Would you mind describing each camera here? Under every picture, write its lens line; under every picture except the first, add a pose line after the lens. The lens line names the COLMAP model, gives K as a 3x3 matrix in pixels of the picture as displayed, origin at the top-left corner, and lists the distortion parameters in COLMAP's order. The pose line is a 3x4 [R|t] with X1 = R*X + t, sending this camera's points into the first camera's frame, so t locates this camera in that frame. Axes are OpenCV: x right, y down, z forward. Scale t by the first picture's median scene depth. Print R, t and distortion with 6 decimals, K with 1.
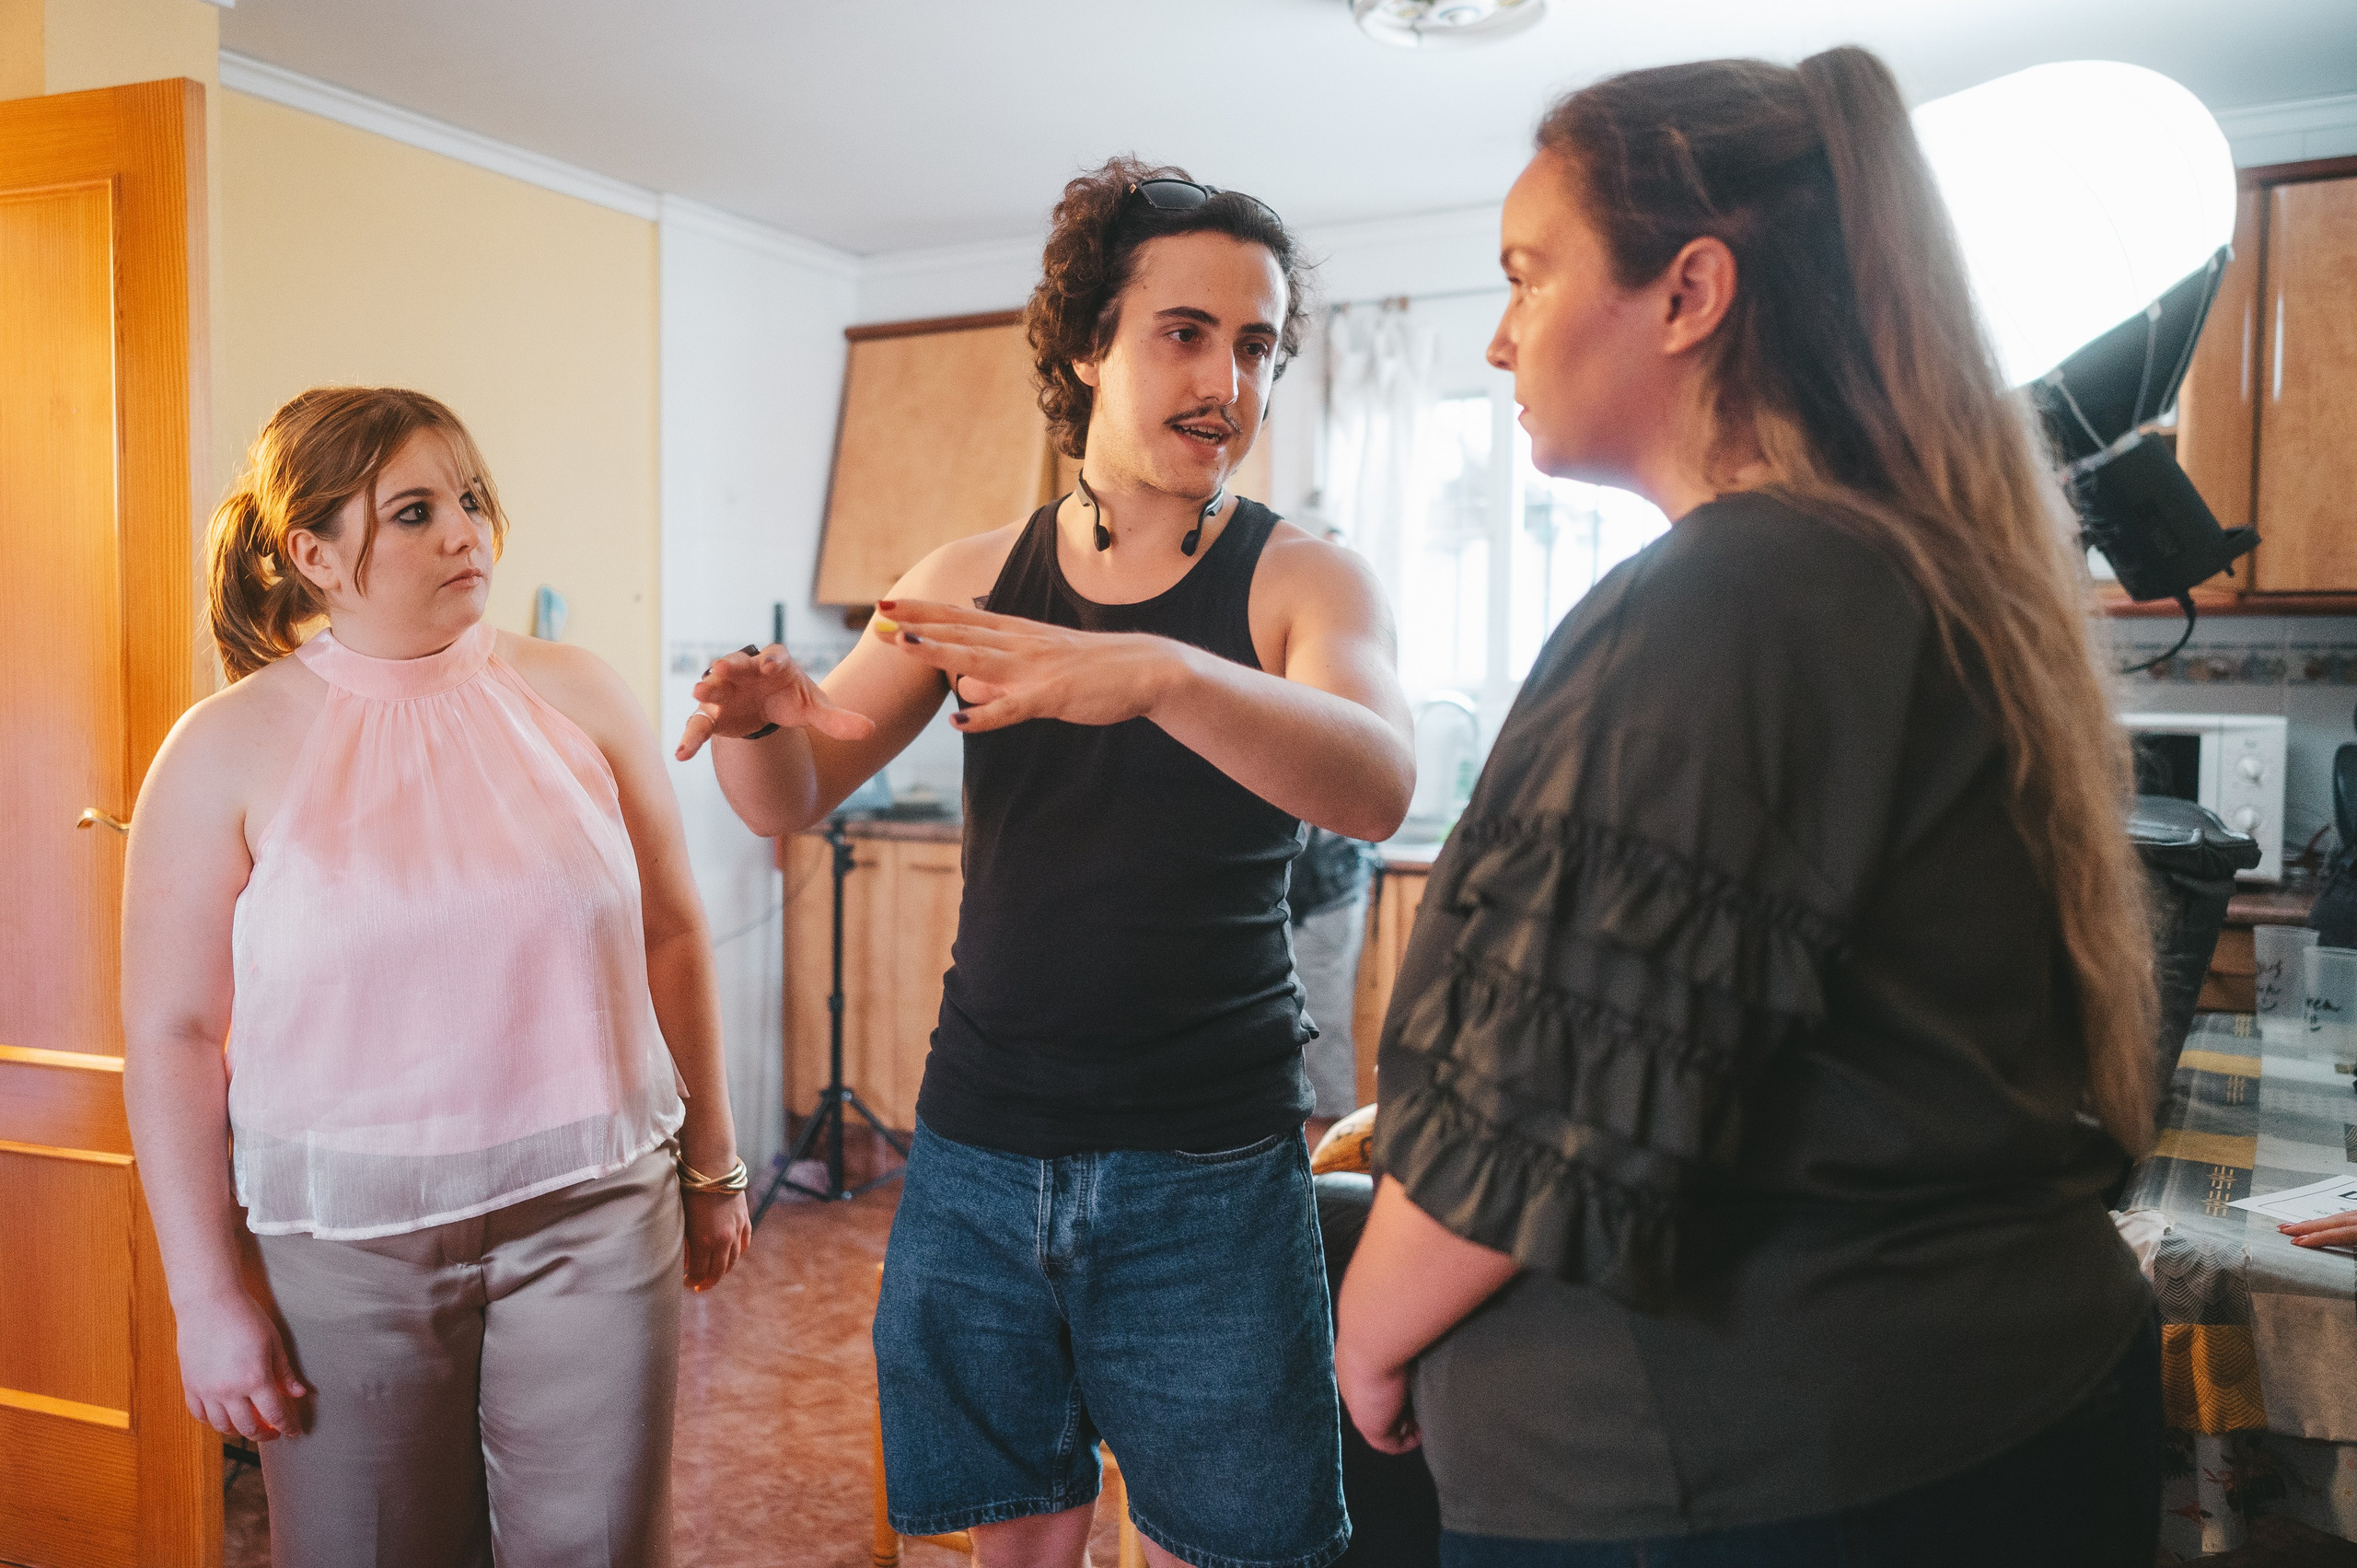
lens RADIAL K [[1597.5, 0, 1178.2], [0, 1597.5, 776.5], [0, 0, 1]] dist [0.001008, -0.001005]
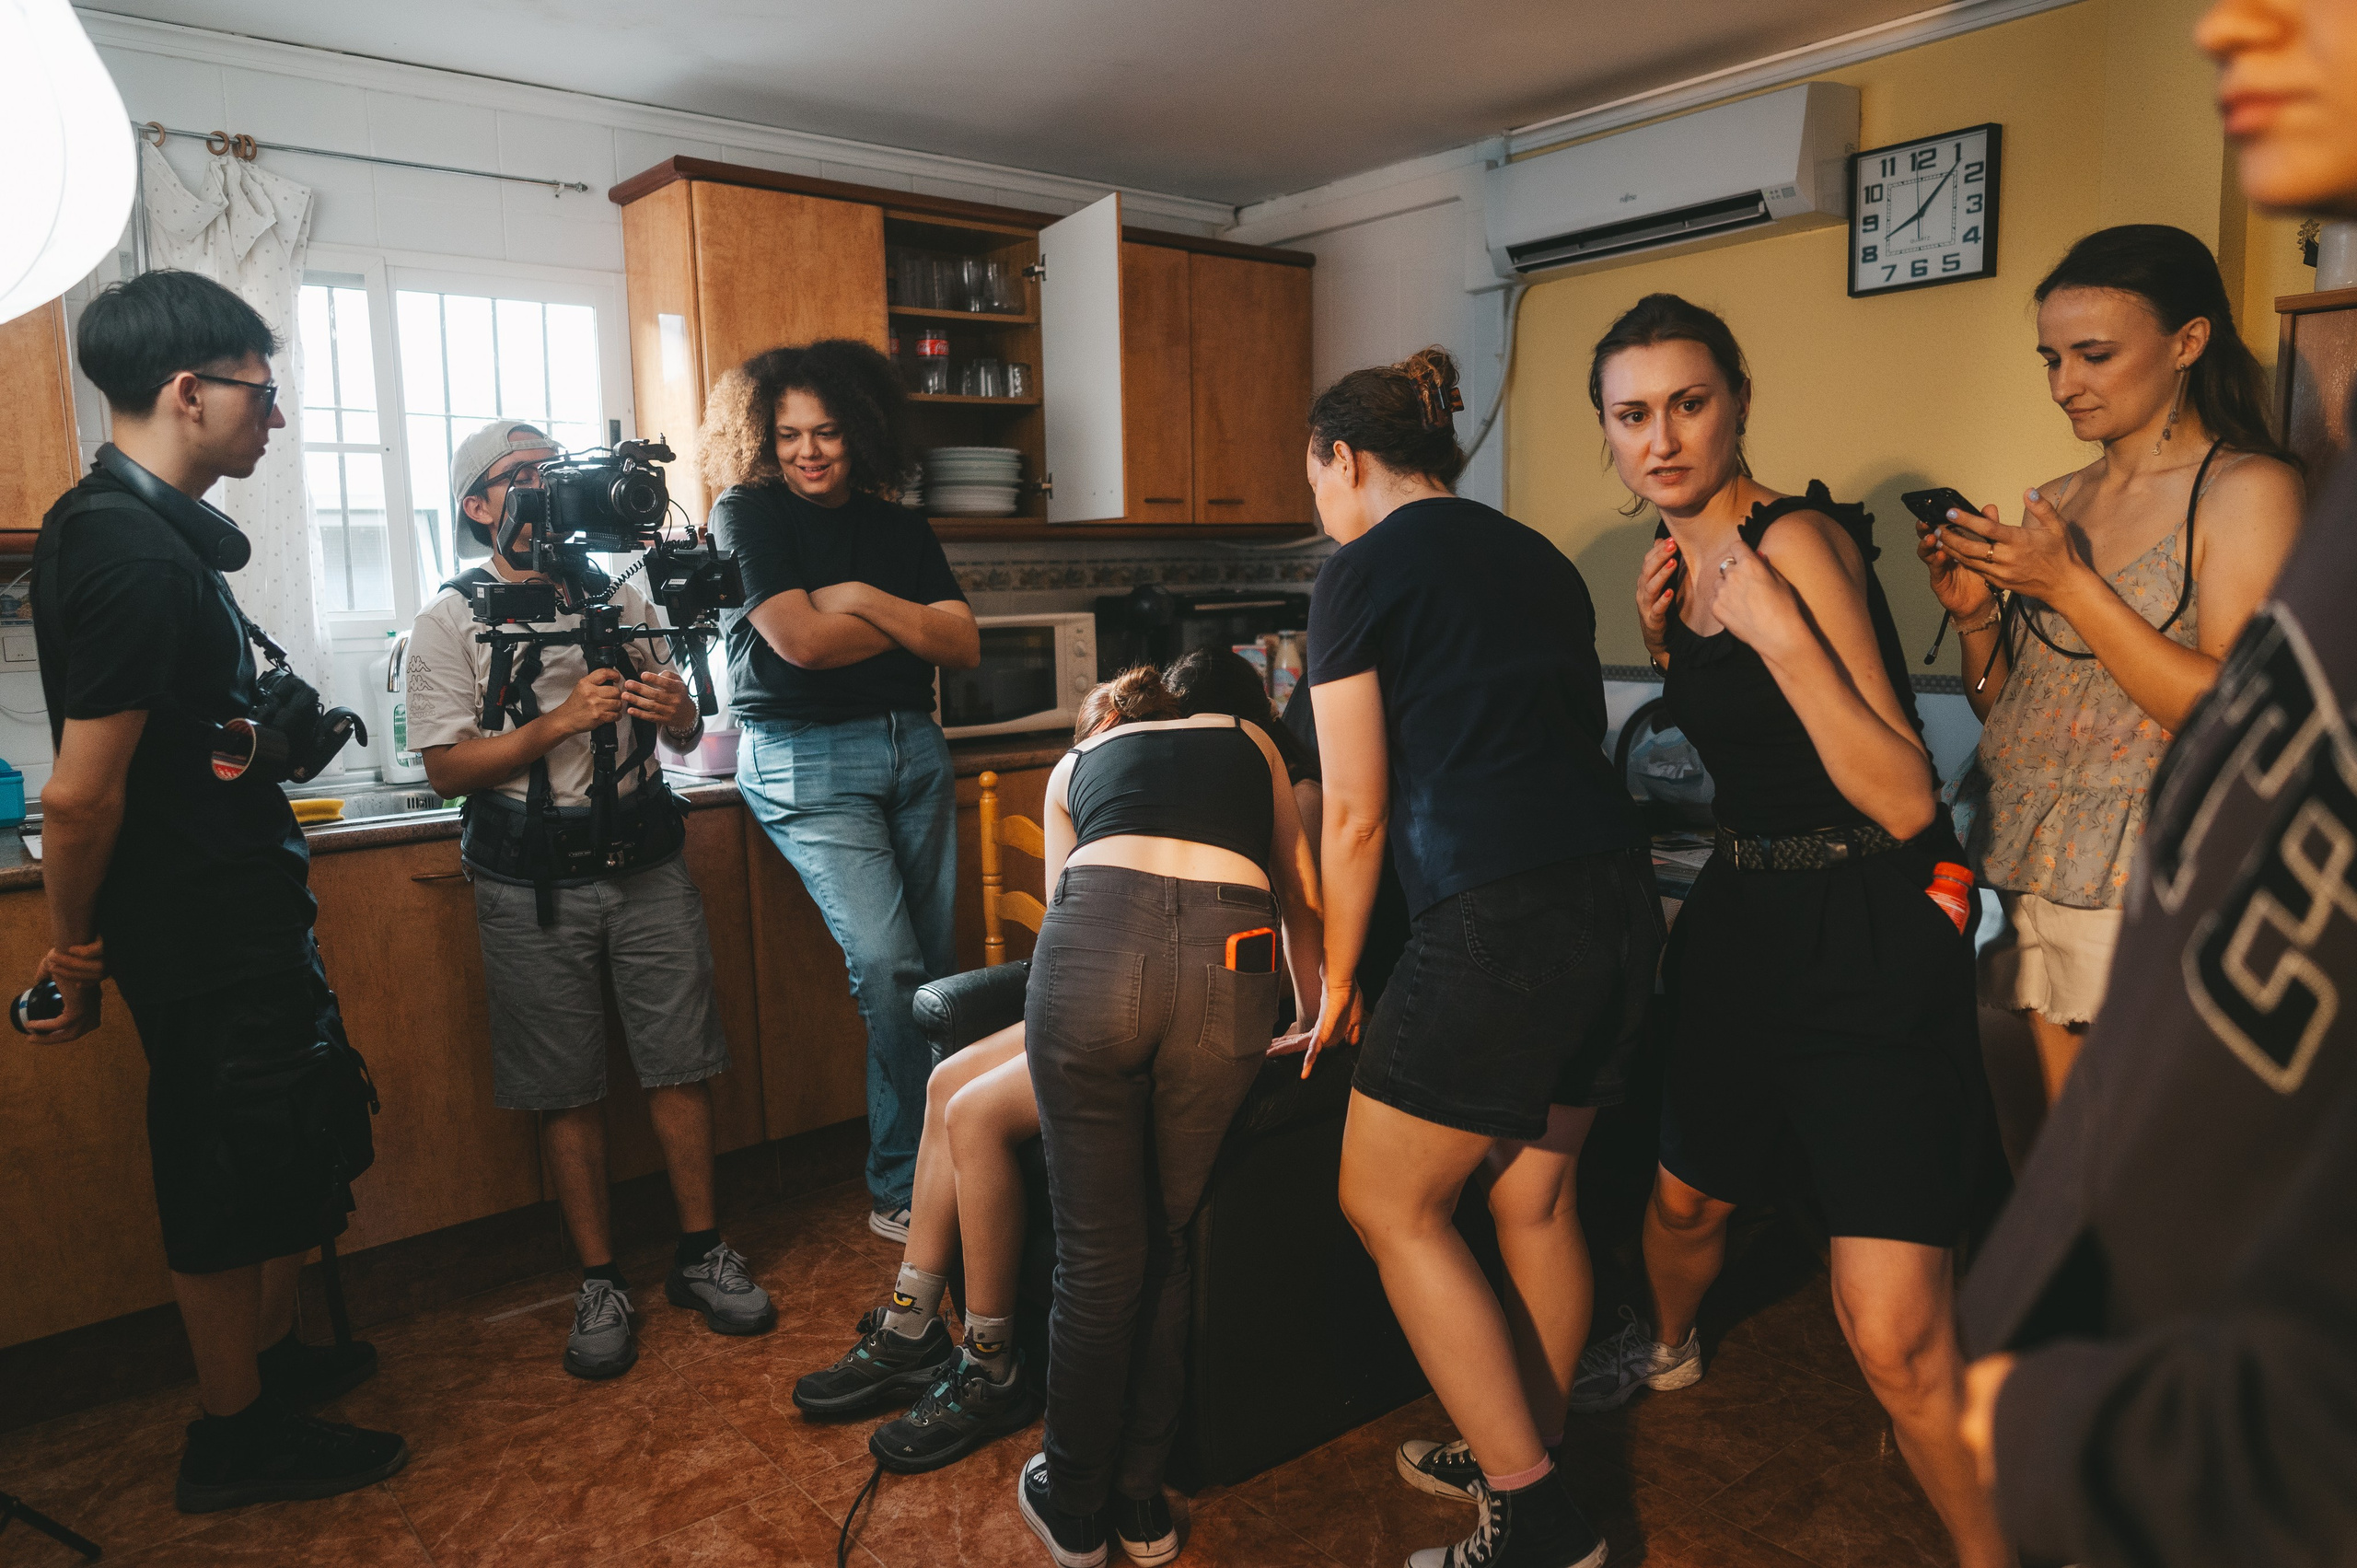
lens RADIAL K [[1597.5, 0, 1179.7], [0, 1597.5, 783.9], [0, 0, 1]] dist [0.001008, -0.001005]
pose [[0.543477, -0.107855, 0.832466, -0.450571], [0.063993, 0.994149, 0.087025, -0.004029], [-0.836981, 0.005976, 0.547199, 0.166789]]
